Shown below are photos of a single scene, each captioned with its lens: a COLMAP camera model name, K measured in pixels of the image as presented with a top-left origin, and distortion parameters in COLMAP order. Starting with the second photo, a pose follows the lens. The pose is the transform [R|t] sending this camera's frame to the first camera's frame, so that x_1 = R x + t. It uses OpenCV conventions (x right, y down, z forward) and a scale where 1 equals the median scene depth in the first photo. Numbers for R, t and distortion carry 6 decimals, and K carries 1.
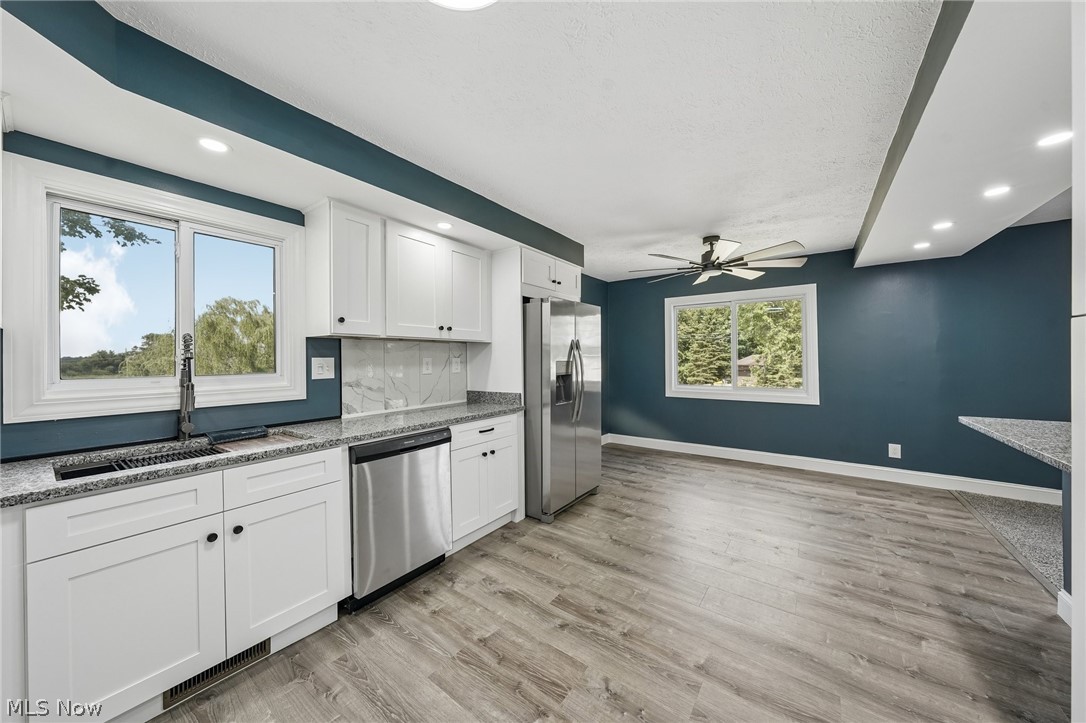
lens RADIAL K [[371.4, 0, 541.1], [0, 371.4, 365.5], [0, 0, 1]] dist [-0.007785, 0.002409]
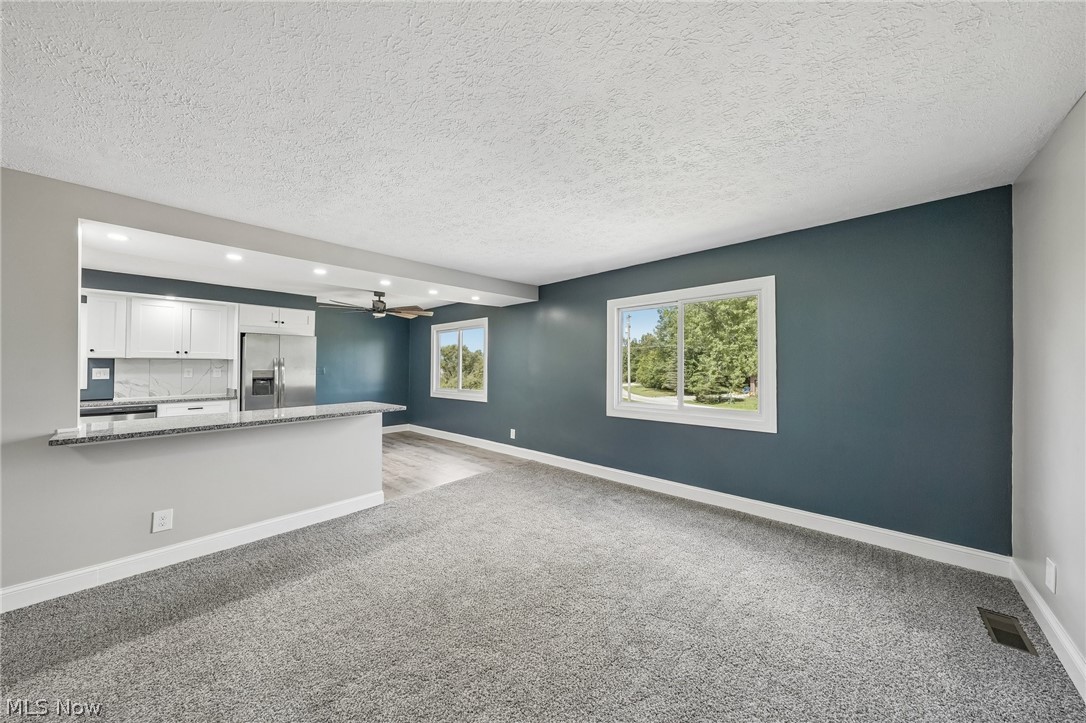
lens RADIAL K [[371.4, 0, 541.1], [0, 371.4, 365.5], [0, 0, 1]] dist [-0.007785, 0.002409]
pose [[0.992480, 0.005096, -0.122304, 1.929915], [-0.007774, 0.999740, -0.021425, -0.012626], [0.122163, 0.022215, 0.992261, -0.658666]]
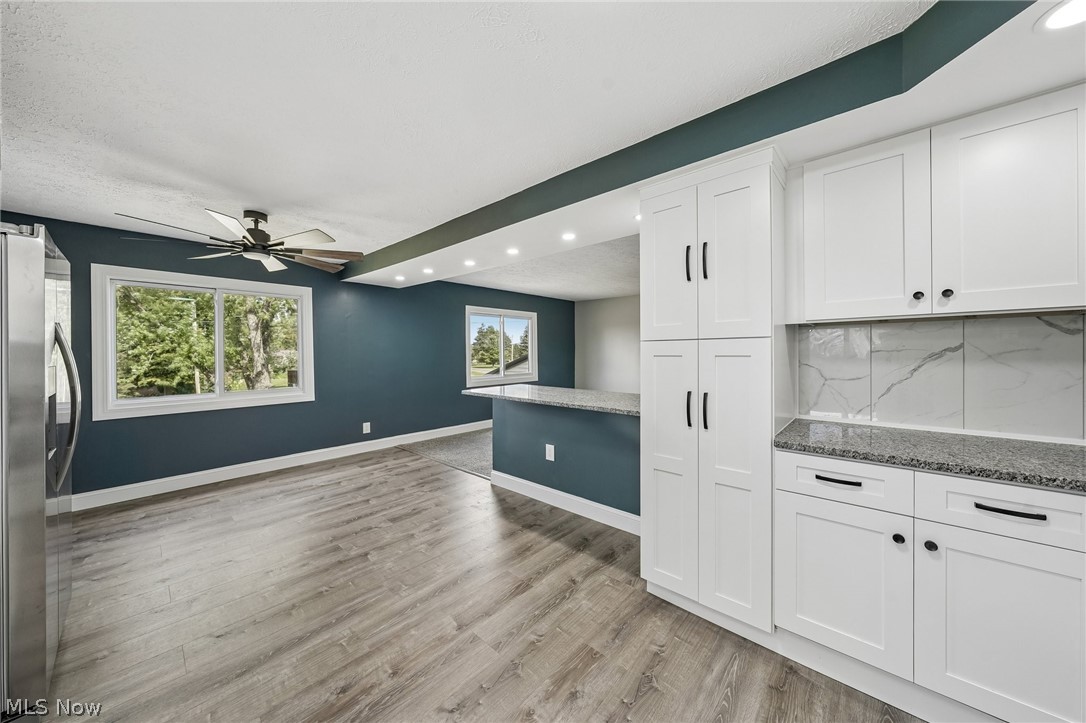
lens RADIAL K [[371.4, 0, 541.1], [0, 371.4, 365.5], [0, 0, 1]] dist [-0.007785, 0.002409]
pose [[0.092912, -0.029451, 0.995239, -0.423997], [0.027760, 0.999251, 0.026978, -0.009133], [-0.995287, 0.025121, 0.093660, 0.400772]]
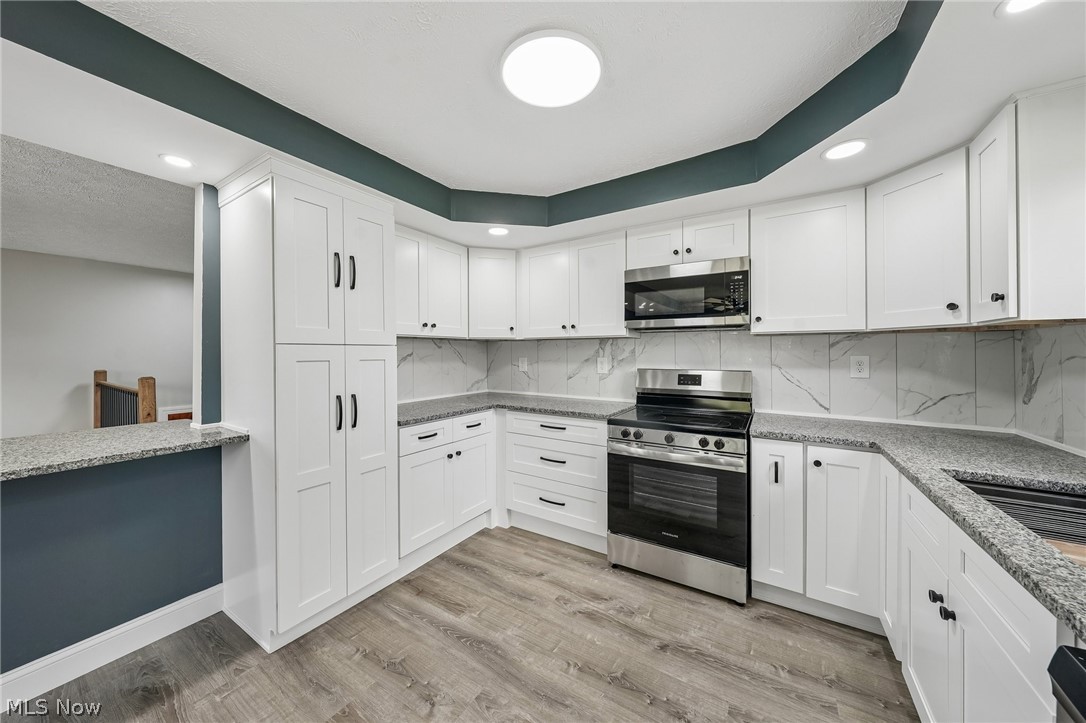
lens RADIAL K [[371.4, 0, 541.1], [0, 371.4, 365.5], [0, 0, 1]] dist [-0.007785, 0.002409]
pose [[-0.996548, 0.013063, -0.081981, -0.025569], [0.008718, 0.998549, 0.053140, -0.026228], [0.082557, 0.052242, -0.995216, 0.939932]]
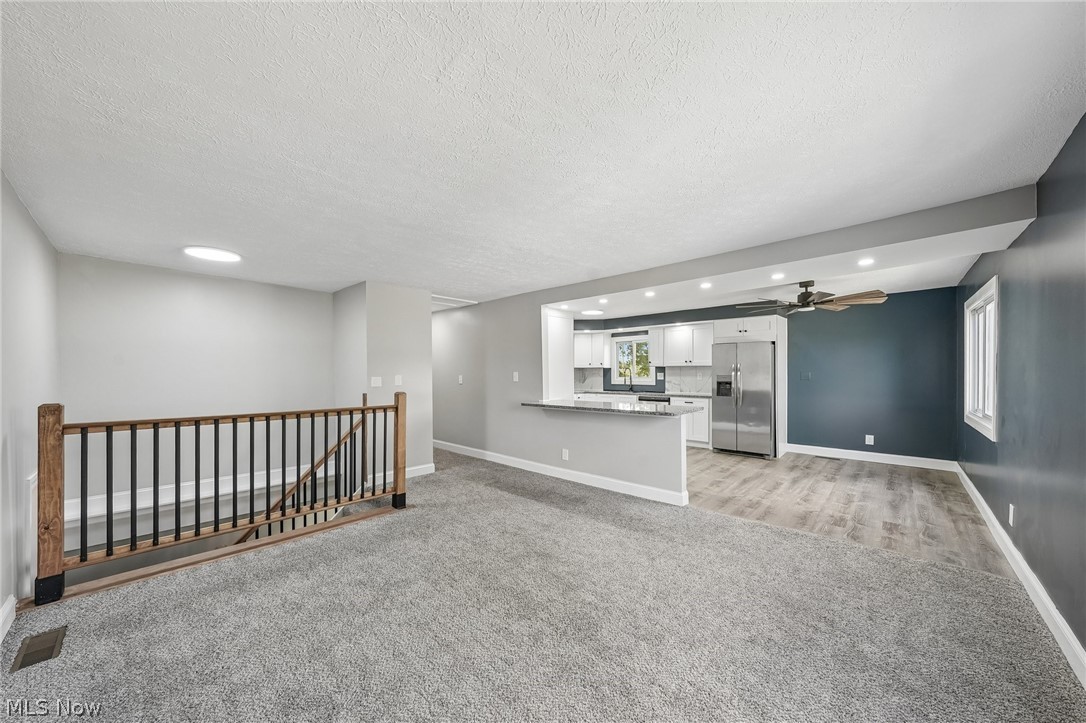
lens RADIAL K [[371.4, 0, 541.1], [0, 371.4, 365.5], [0, 0, 1]] dist [-0.007785, 0.002409]
pose [[-0.120437, -0.012609, -0.992641, 2.684646], [-0.017396, 0.999793, -0.010589, -0.033611], [0.992569, 0.015993, -0.120632, 0.330895]]
